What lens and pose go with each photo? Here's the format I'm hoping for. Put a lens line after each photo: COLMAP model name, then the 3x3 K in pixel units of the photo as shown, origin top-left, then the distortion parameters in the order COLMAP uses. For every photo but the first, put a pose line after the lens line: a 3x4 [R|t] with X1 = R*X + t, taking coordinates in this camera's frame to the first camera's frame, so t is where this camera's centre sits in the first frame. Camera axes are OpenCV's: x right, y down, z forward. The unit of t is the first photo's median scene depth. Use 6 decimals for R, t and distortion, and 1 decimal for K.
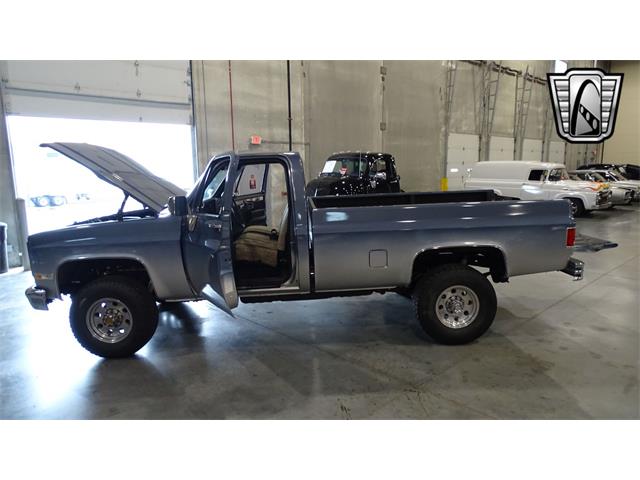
lens RADIAL K [[457.7, 0, 321.0], [0, 457.7, 238.8], [0, 0, 1]] dist [-0.003623, 0.008358]
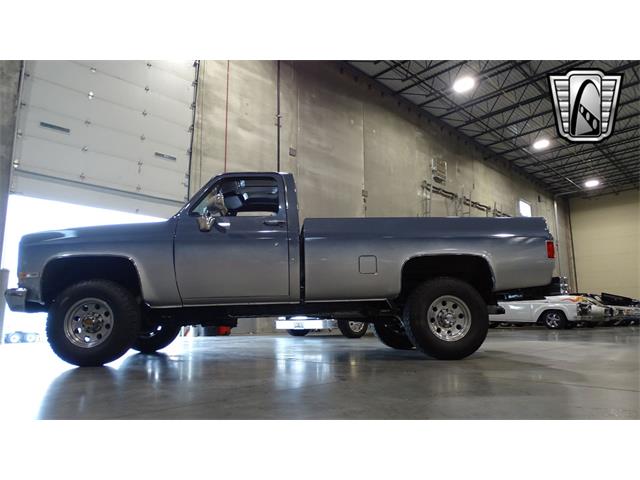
lens RADIAL K [[457.7, 0, 323.5], [0, 457.7, 234.8], [0, 0, 1]] dist [-0.003623, 0.008358]
pose [[0.999193, 0.010286, 0.038838, -0.012640], [0.003264, 0.942690, -0.333654, 0.302857], [-0.040044, 0.333511, 0.941895, 0.021209]]
